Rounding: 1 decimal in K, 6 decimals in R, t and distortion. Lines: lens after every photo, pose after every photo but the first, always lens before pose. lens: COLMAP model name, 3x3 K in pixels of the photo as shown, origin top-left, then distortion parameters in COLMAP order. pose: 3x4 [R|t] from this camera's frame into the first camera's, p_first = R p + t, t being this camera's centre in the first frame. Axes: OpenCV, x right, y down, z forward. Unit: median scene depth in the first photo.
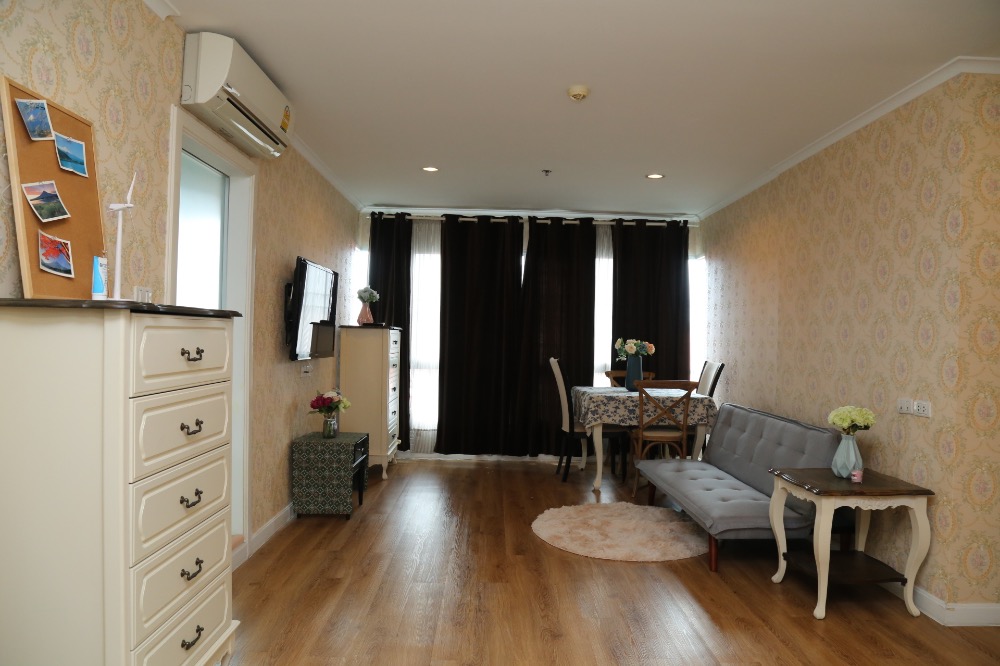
lens RADIAL K [[680.7, 0, 506.7], [0, 680.7, 334.6], [0, 0, 1]] dist [-0.109854, 0.038017]
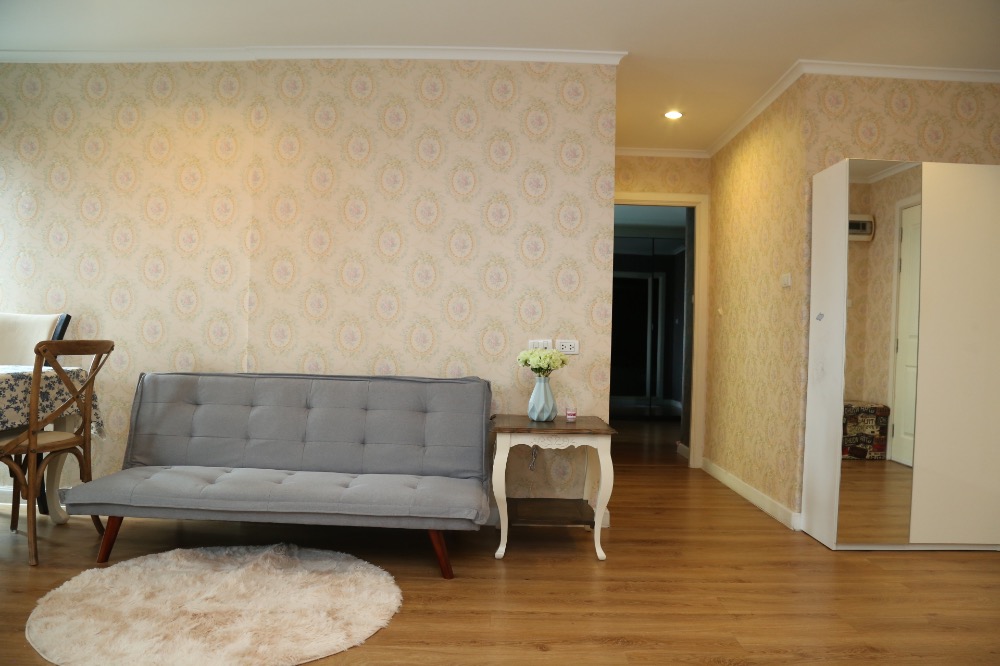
lens RADIAL K [[680.7, 0, 502.6], [0, 680.7, 335.9], [0, 0, 1]] dist [-0.109854, 0.038017]
pose [[0.028802, -0.014242, 0.999484, -0.285701], [-0.025620, 0.999559, 0.014982, 0.044839], [-0.999257, -0.026038, 0.028425, 0.599784]]
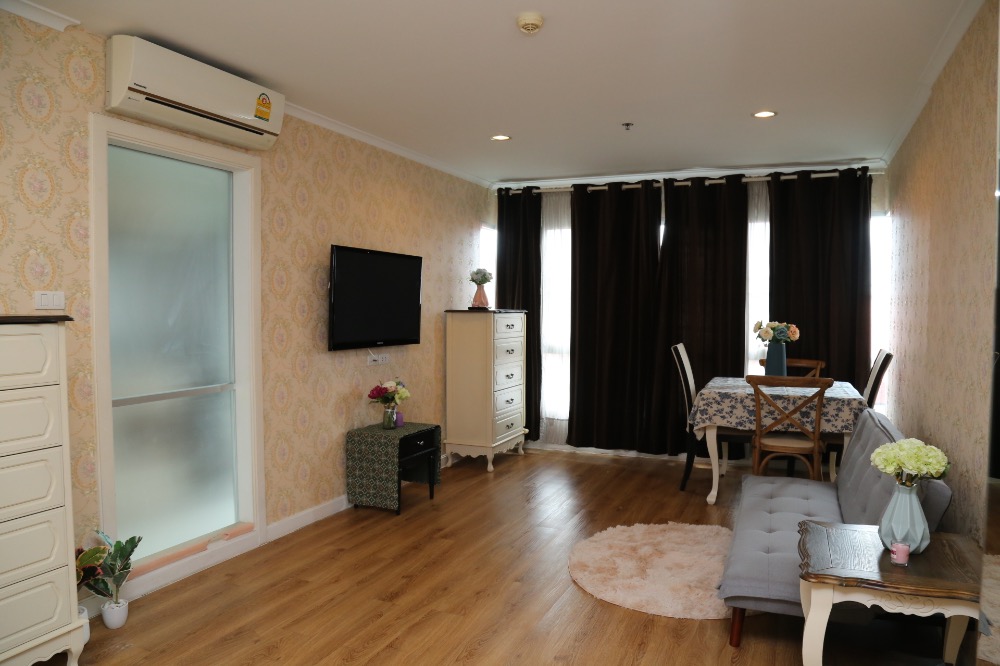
lens RADIAL K [[680.7, 0, 511.6], [0, 680.7, 336.1], [0, 0, 1]] dist [-0.109854, 0.038017]
pose [[0.910264, 0.000669, -0.414028, 0.251820], [0.016712, 0.999124, 0.038356, -0.012595], [0.413691, -0.041833, 0.909456, 0.159594]]
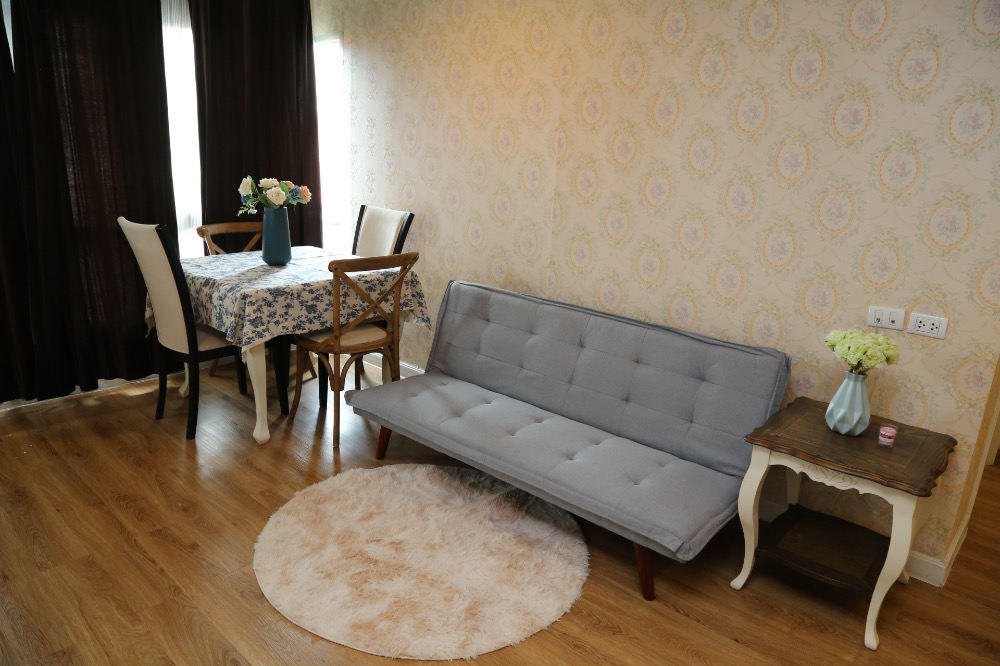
lens RADIAL K [[680.7, 0, 504.5], [0, 680.7, 335.4], [0, 0, 1]] dist [-0.109854, 0.038017]
pose [[0.687508, -0.187134, 0.701650, -0.118063], [-0.034000, 0.956871, 0.288518, -0.040462], [-0.725380, -0.222214, 0.651494, 0.480597]]
